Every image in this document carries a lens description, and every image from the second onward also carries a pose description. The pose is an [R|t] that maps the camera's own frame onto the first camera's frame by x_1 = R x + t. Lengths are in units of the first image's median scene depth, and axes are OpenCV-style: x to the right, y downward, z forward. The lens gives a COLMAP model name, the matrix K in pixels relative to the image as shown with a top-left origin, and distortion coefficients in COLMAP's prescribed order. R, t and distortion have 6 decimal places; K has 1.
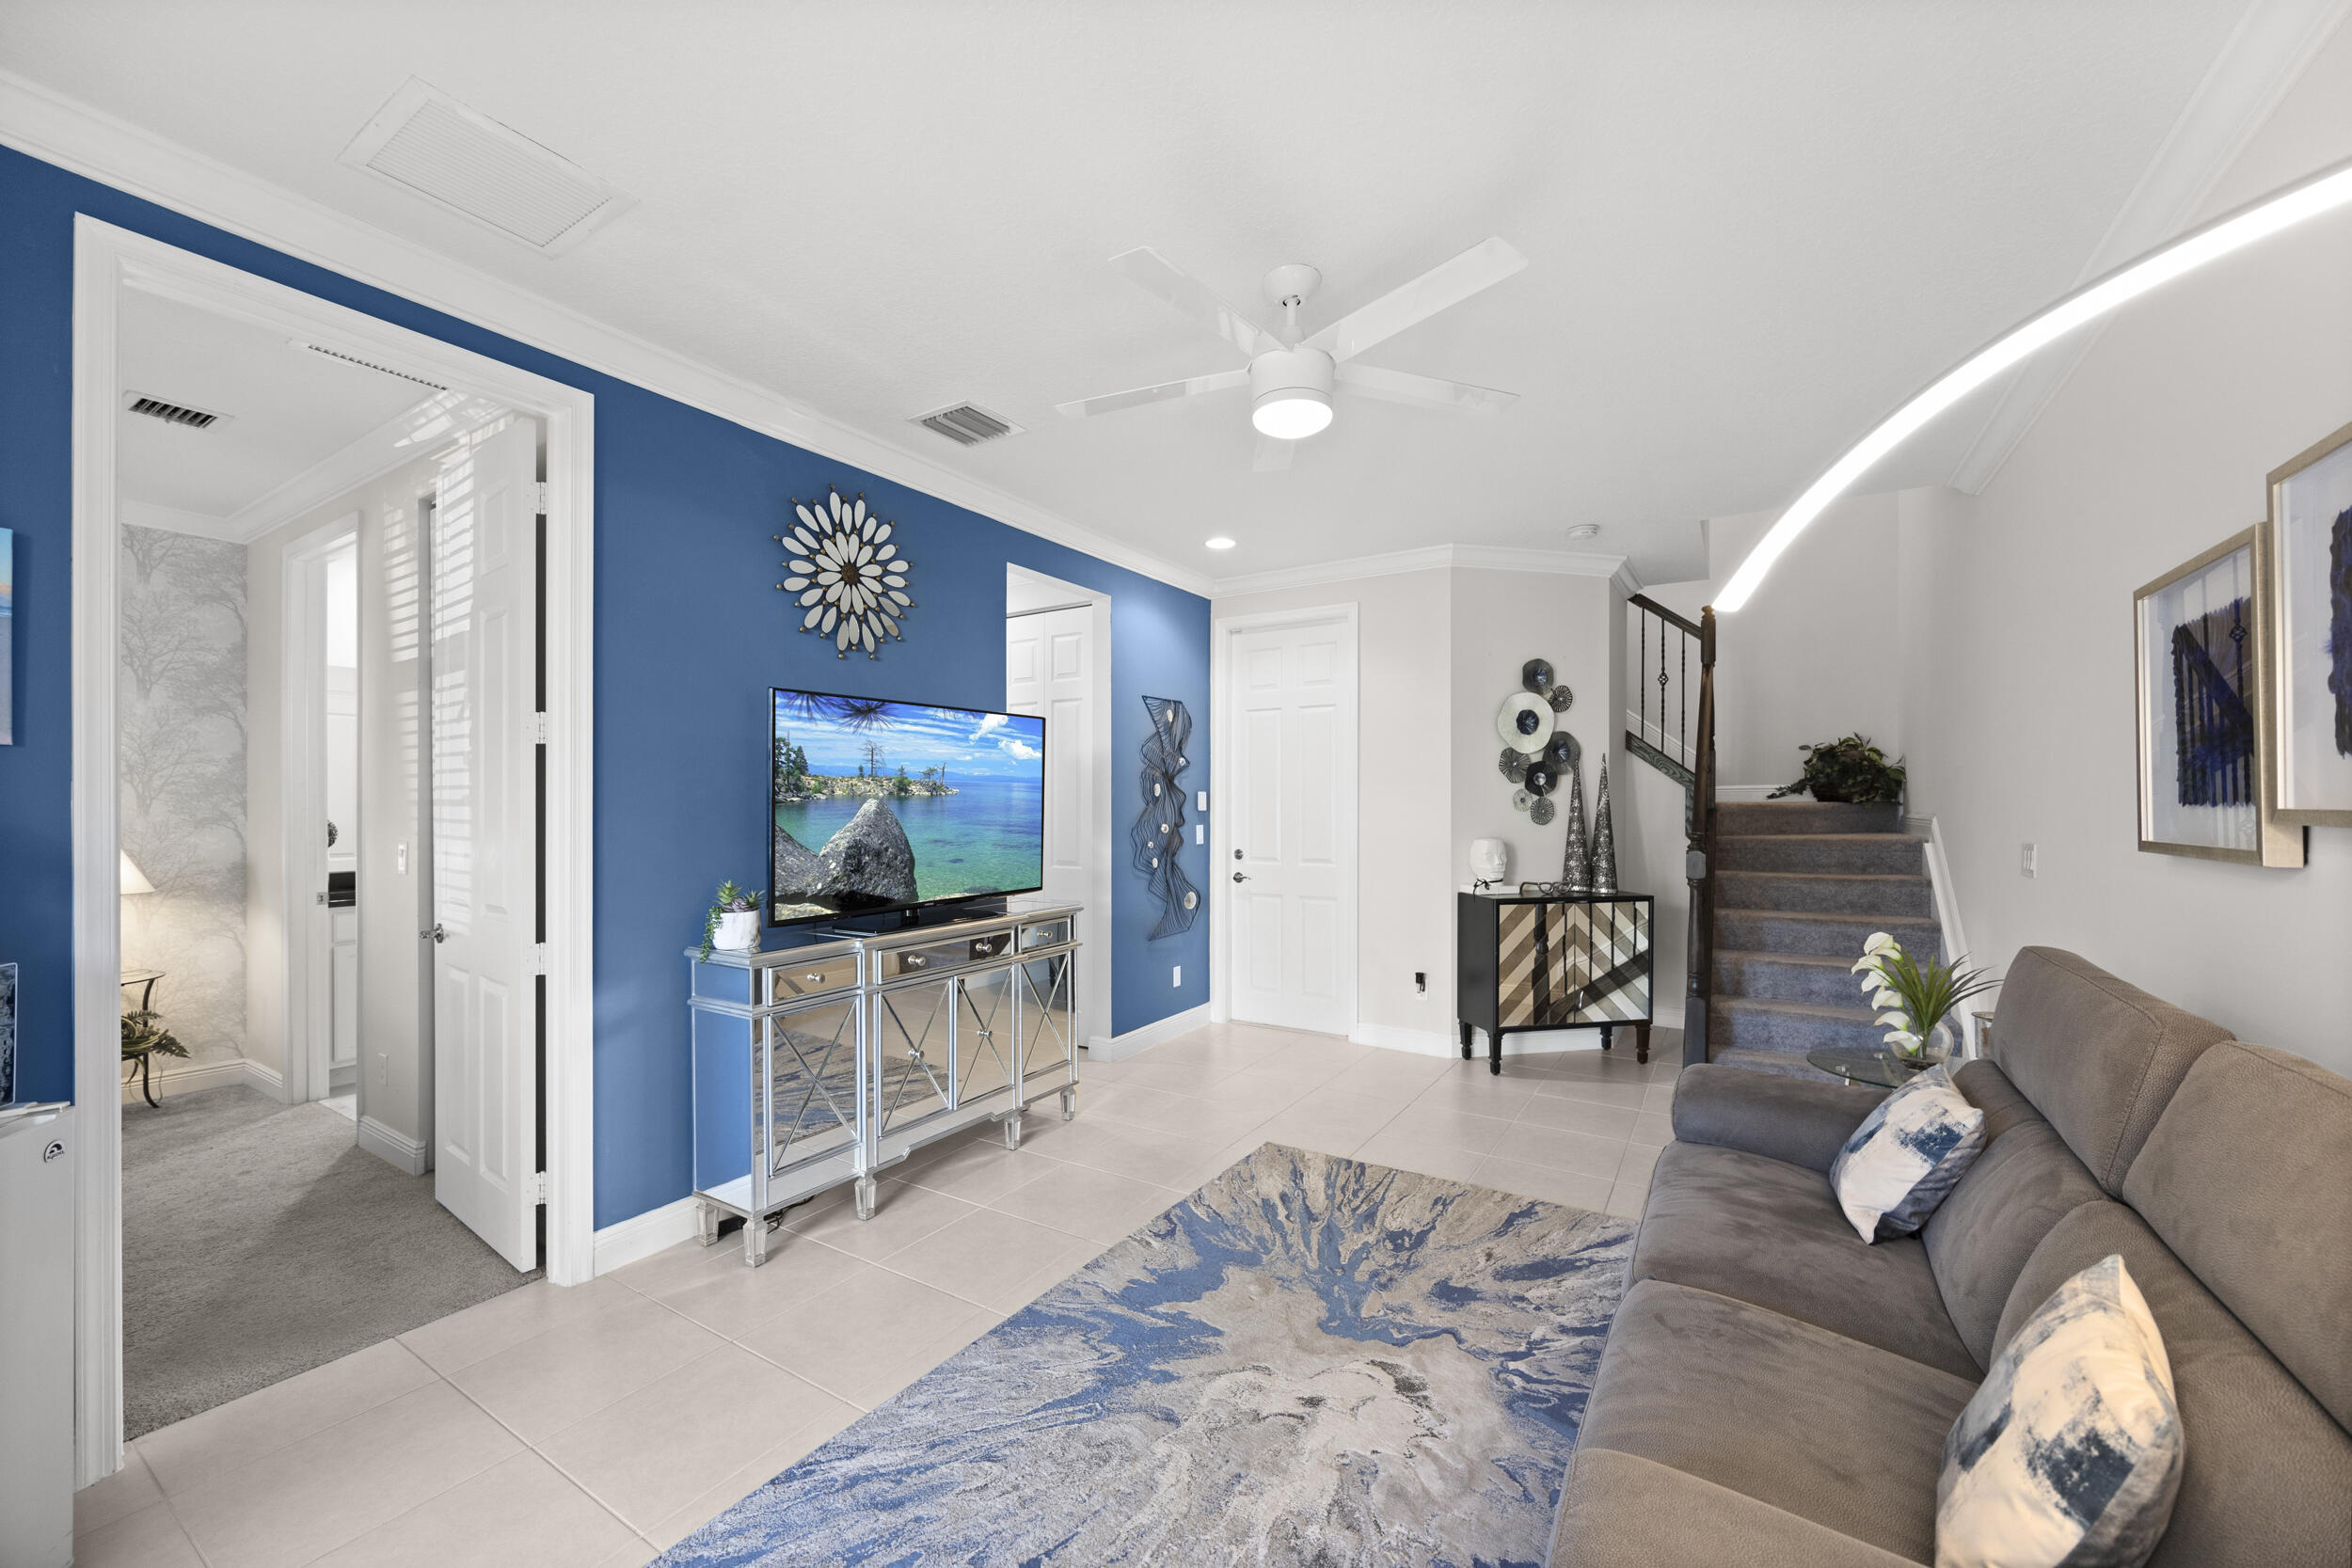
lens RADIAL K [[894.5, 0, 1186.5], [0, 894.5, 807.4], [0, 0, 1]] dist [-0.001771, -0.000087]
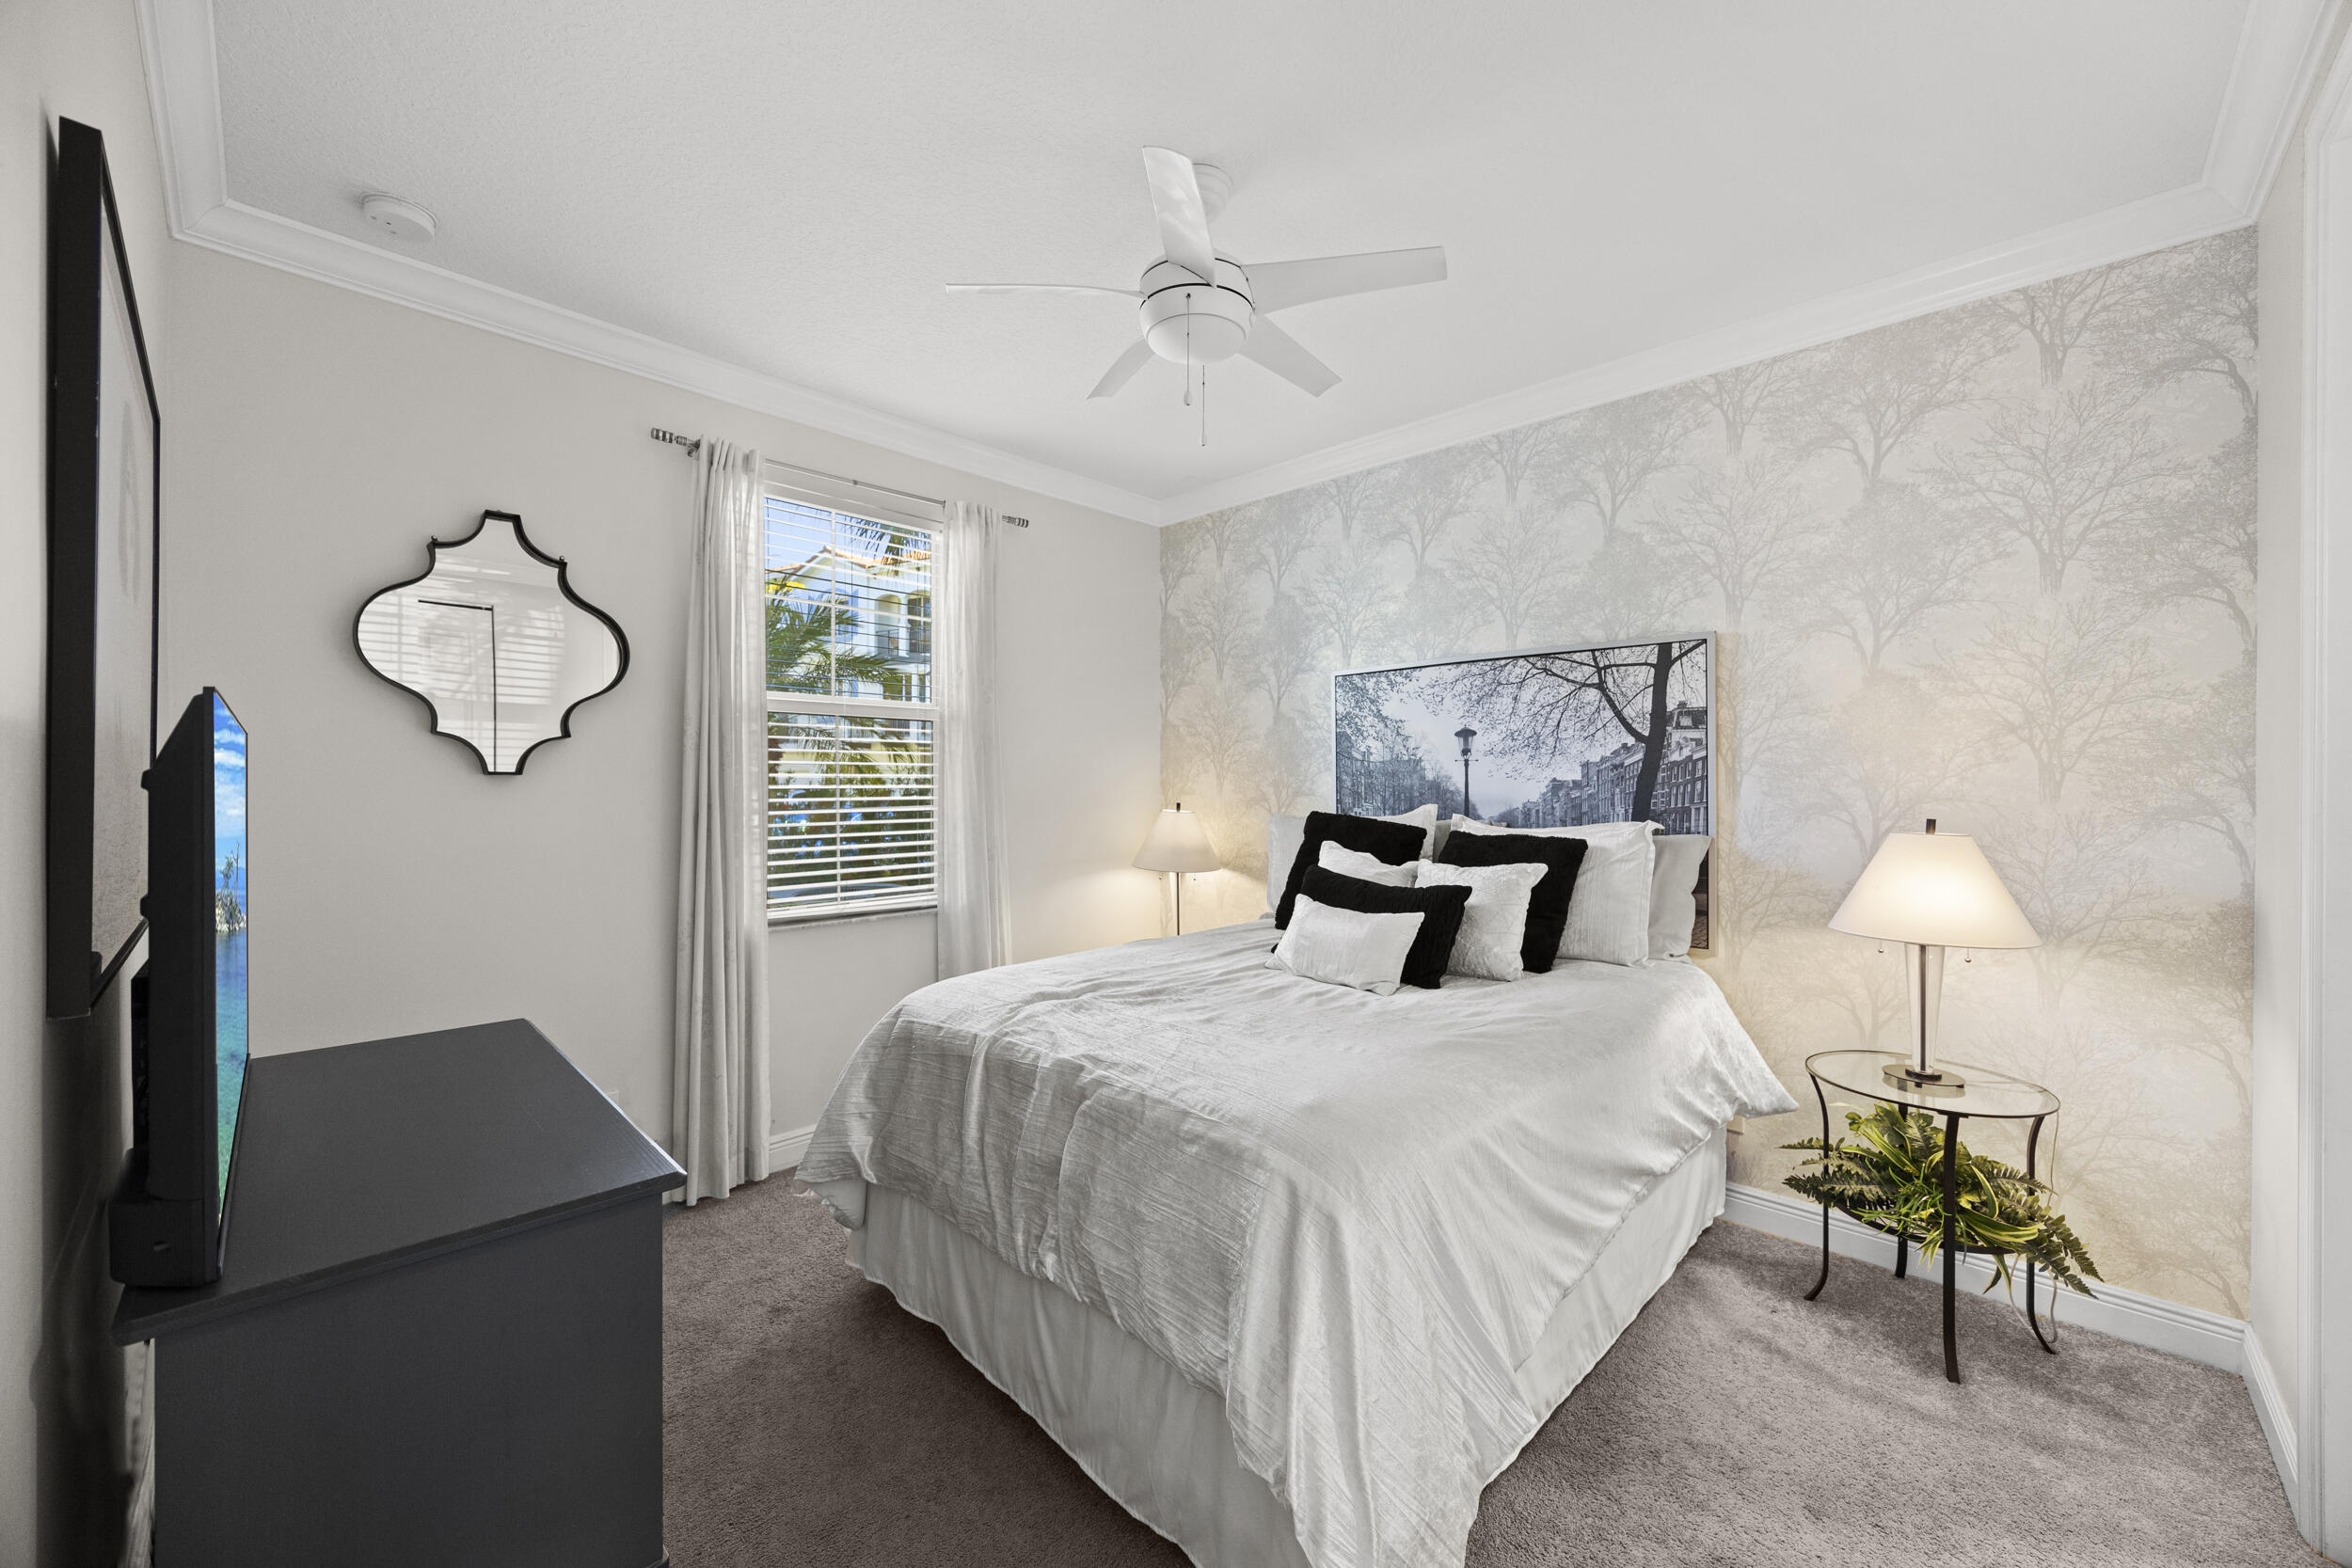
lens RADIAL K [[891.5, 0, 1188.4], [0, 891.5, 778.2], [0, 0, 1]] dist [-0.000167, 0.000056]
pose [[-0.201727, 0.000539, -0.979442, -0.658140], [-0.005621, 0.999983, 0.001708, -0.003446], [0.979426, 0.005850, -0.201720, 0.745644]]
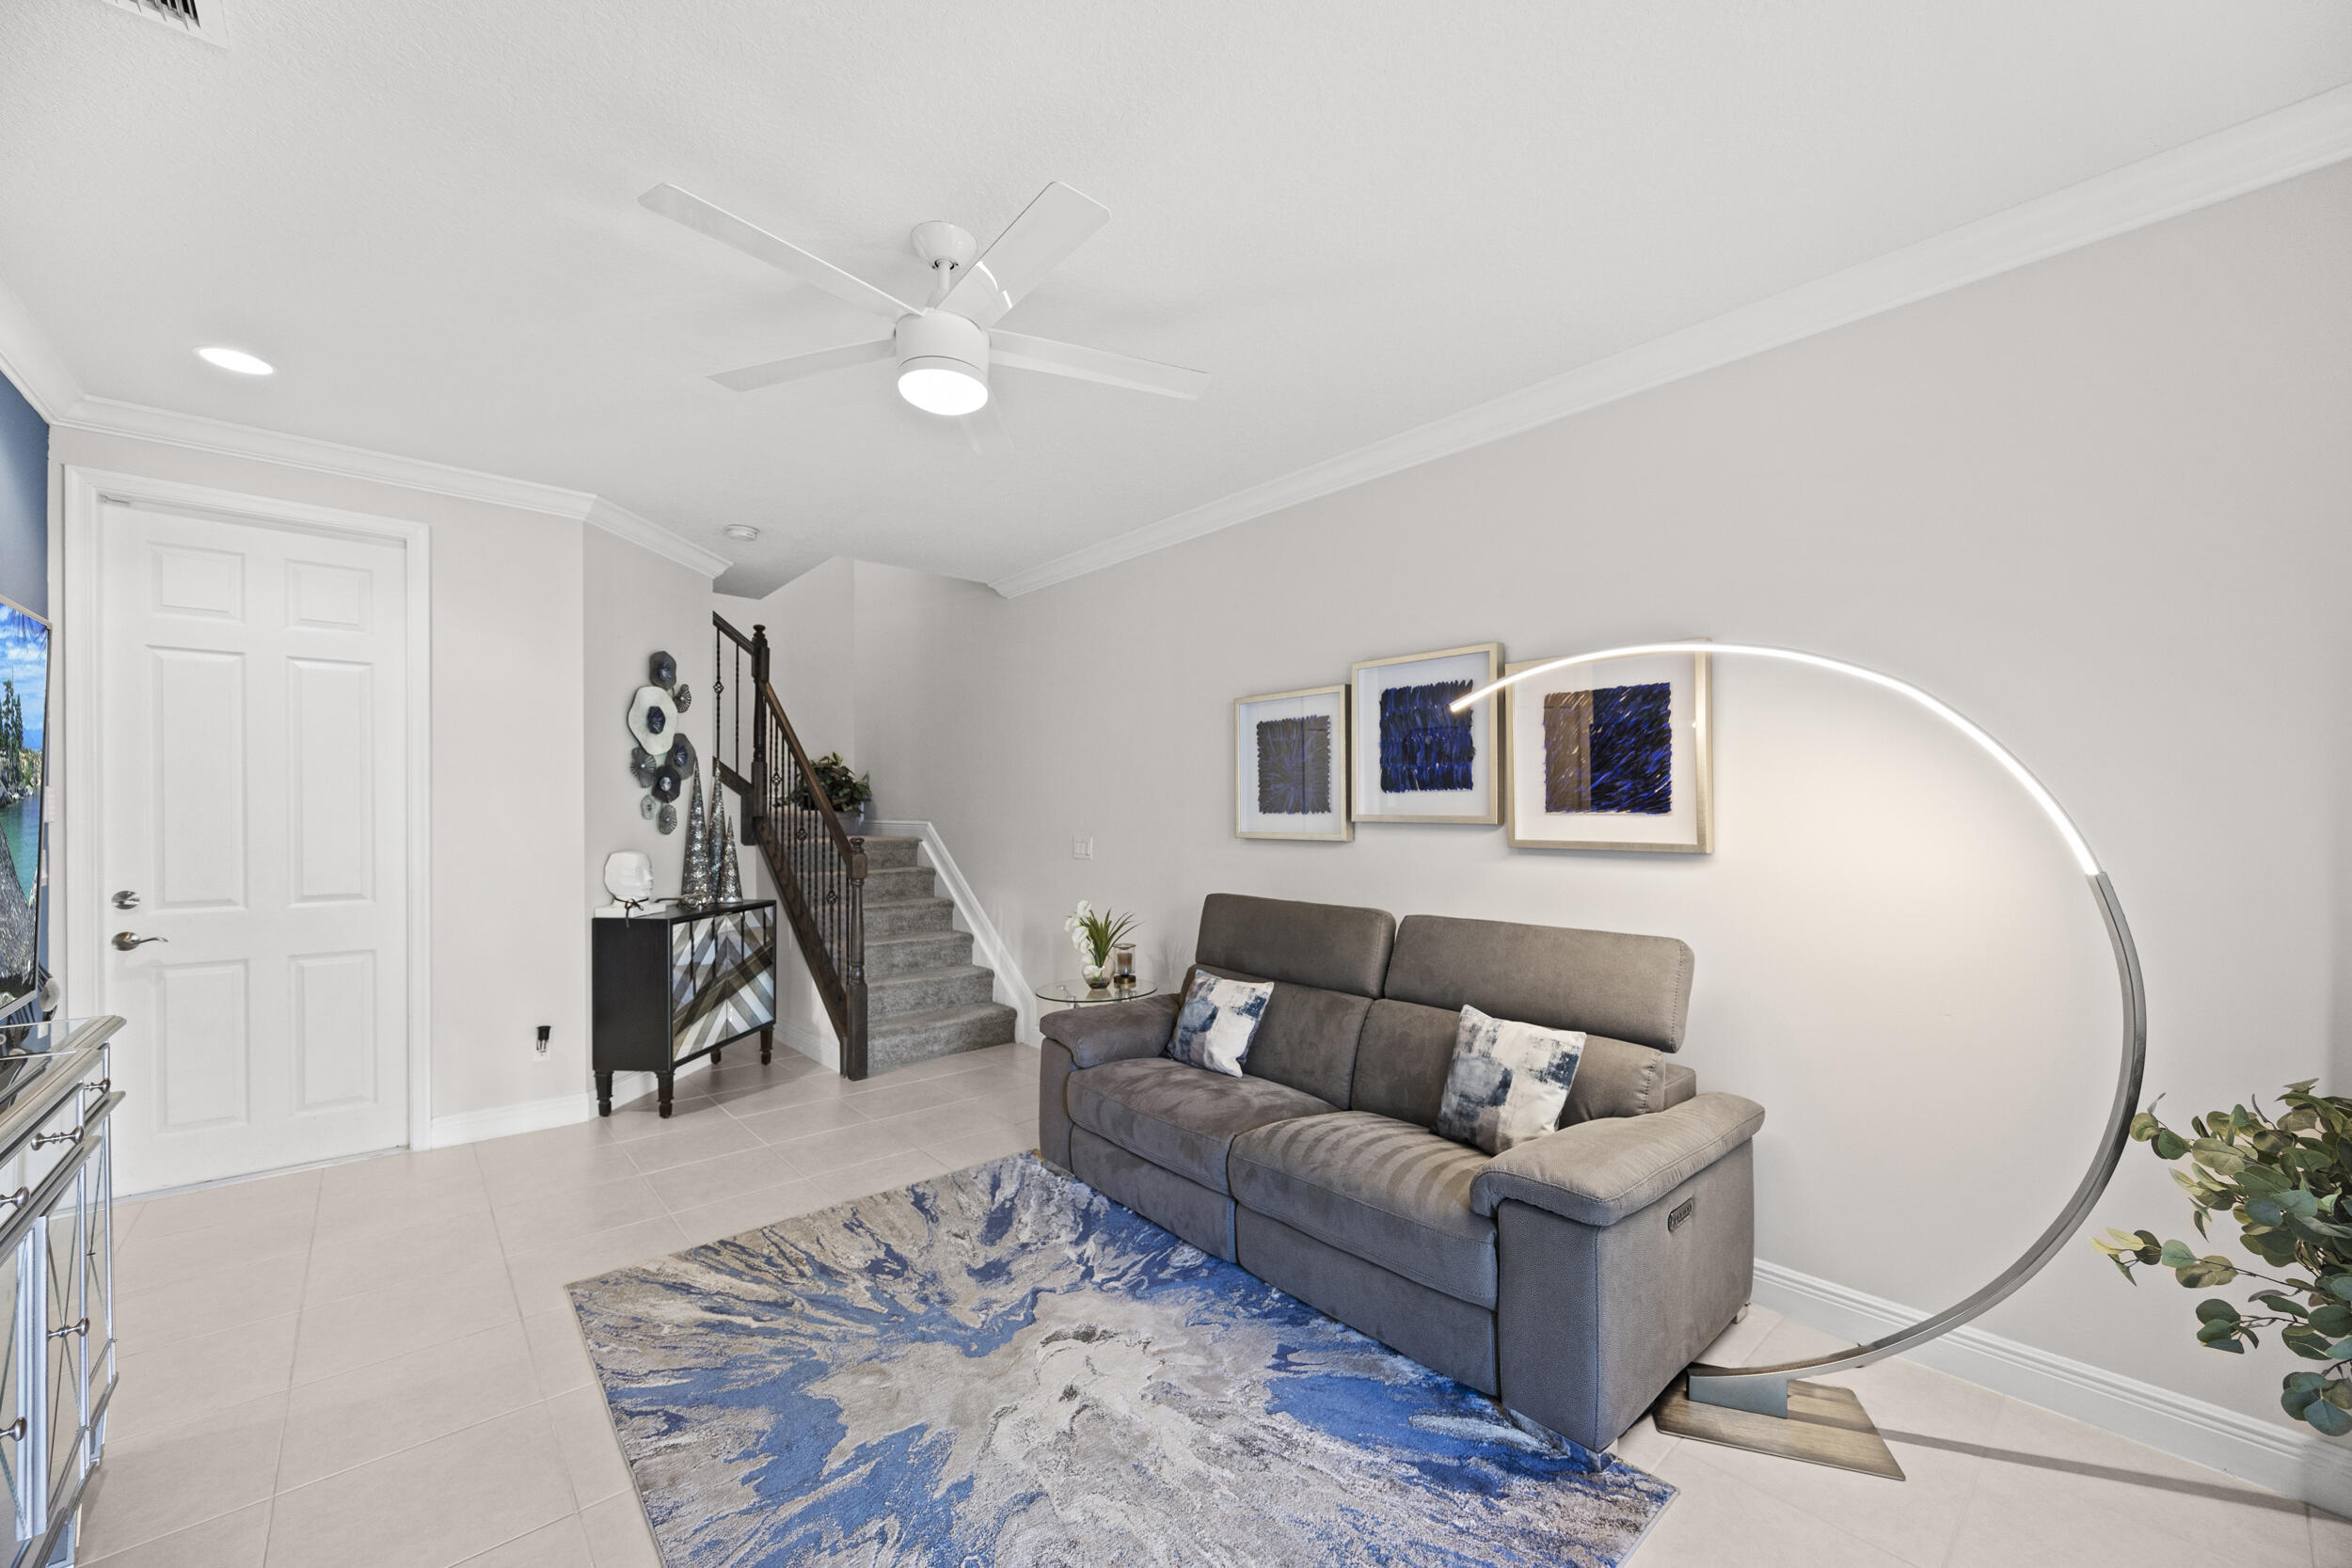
lens RADIAL K [[904.3, 0, 1176.6], [0, 904.3, 817.4], [0, 0, 1]] dist [-0.001981, -0.000003]
pose [[0.289789, -0.003408, 0.957084, -0.503022], [0.000953, 0.999994, 0.003273, -0.000537], [-0.957090, -0.000037, 0.289791, 0.358469]]
